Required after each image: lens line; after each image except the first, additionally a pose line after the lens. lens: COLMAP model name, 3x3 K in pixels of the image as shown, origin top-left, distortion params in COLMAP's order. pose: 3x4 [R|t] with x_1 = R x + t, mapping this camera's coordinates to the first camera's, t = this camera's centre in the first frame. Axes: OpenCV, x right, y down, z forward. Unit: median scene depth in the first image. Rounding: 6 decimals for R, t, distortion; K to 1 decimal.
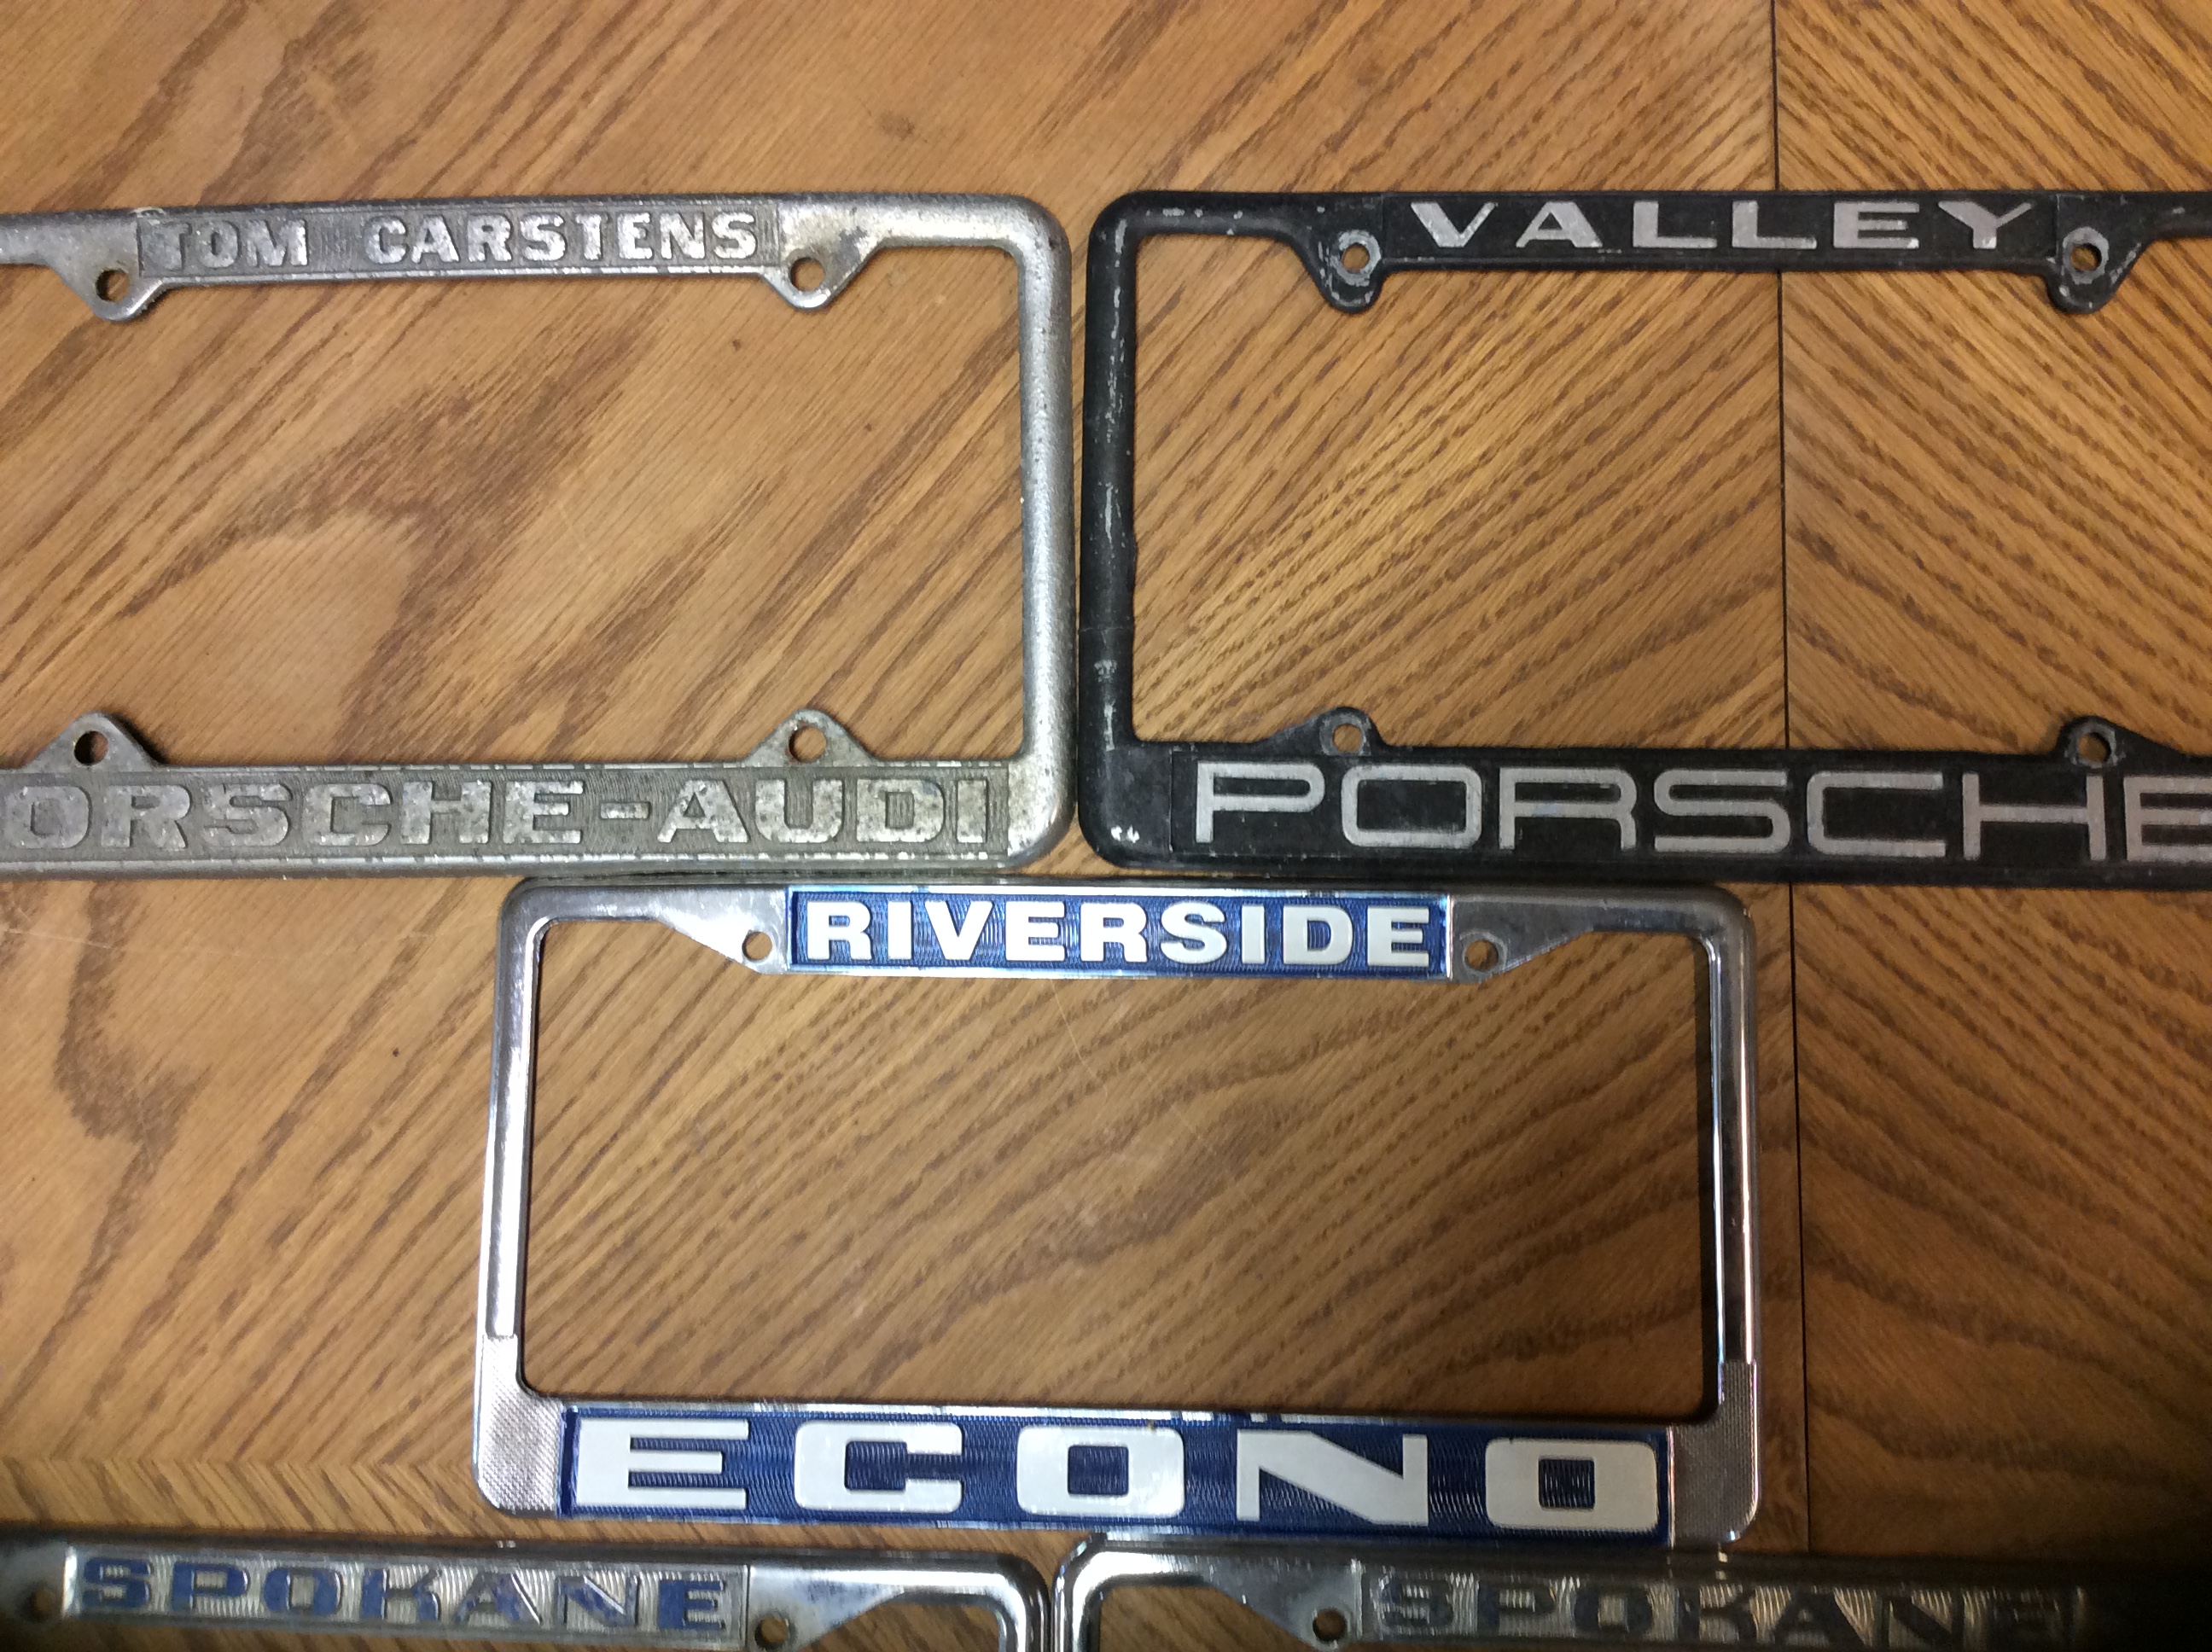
lens RADIAL K [[2020.6, 0, 1106.0], [0, 2020.6, 826.0], [0, 0, 1]] dist [0.148453, -0.331728]
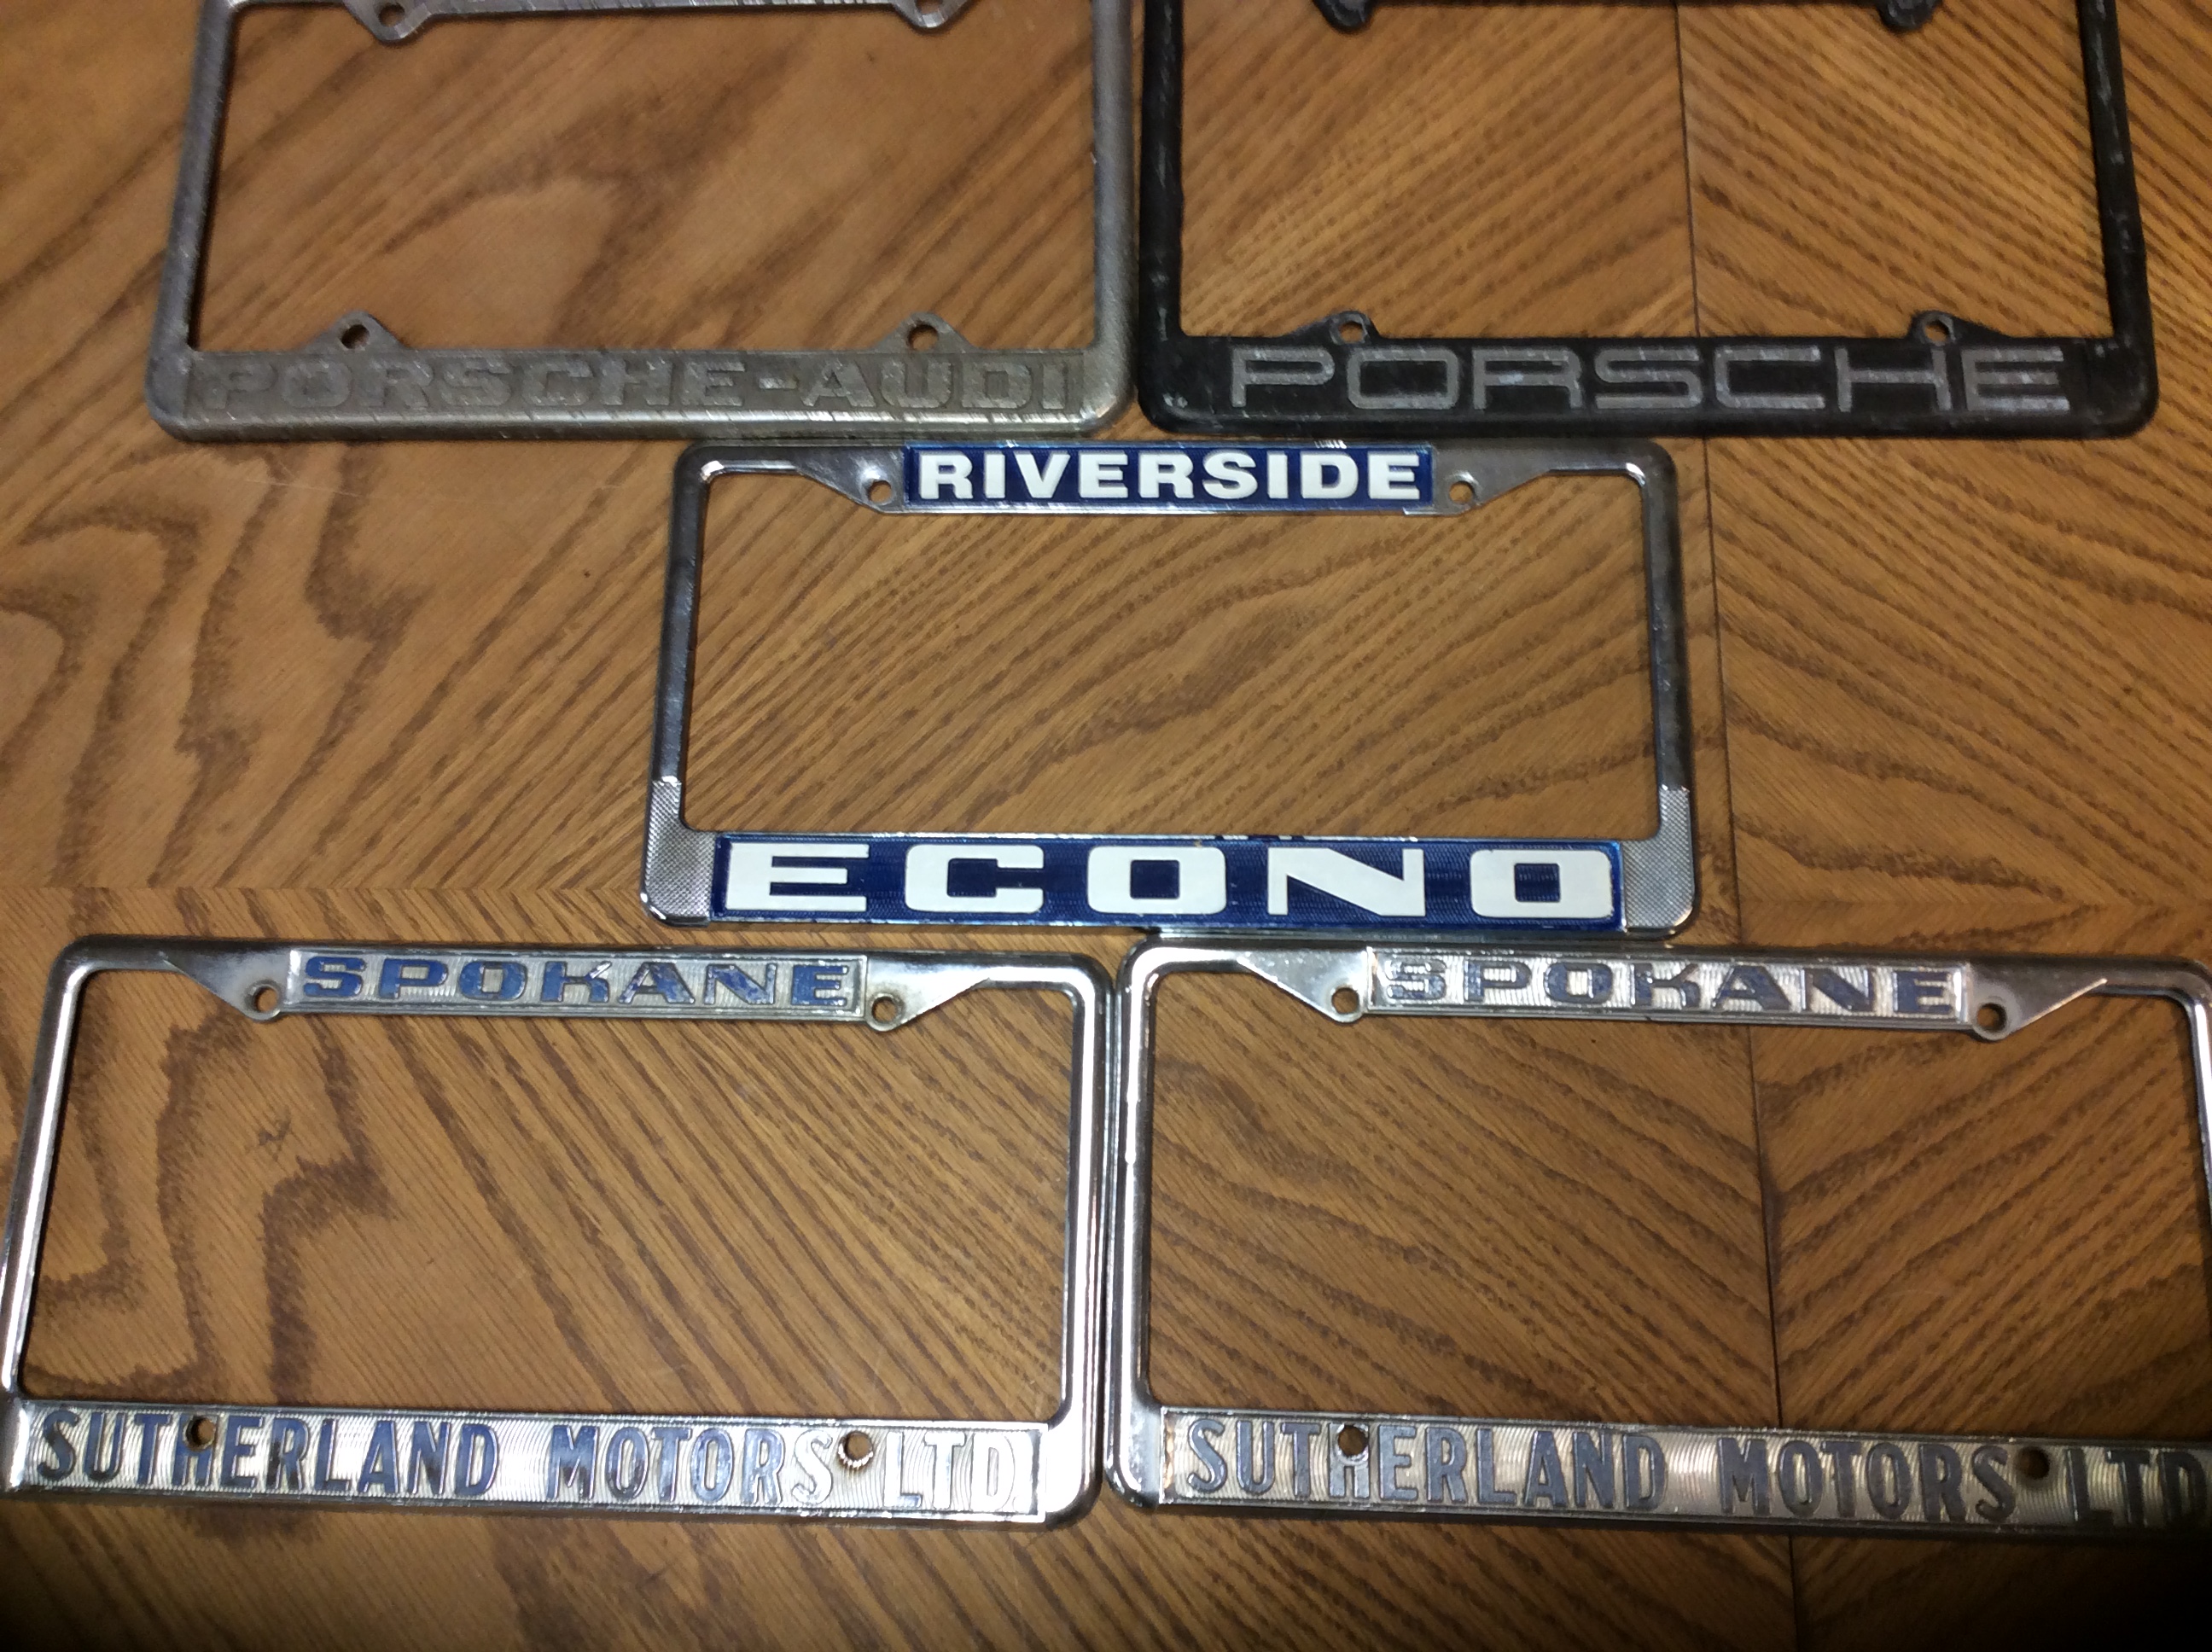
lens RADIAL K [[2020.6, 0, 1106.0], [0, 2020.6, 826.0], [0, 0, 1]] dist [0.148453, -0.331728]
pose [[0.999953, 0.006658, 0.007029, -0.040614], [-0.005314, 0.984297, -0.176442, 0.483966], [-0.008094, 0.176396, 0.984286, -0.193153]]
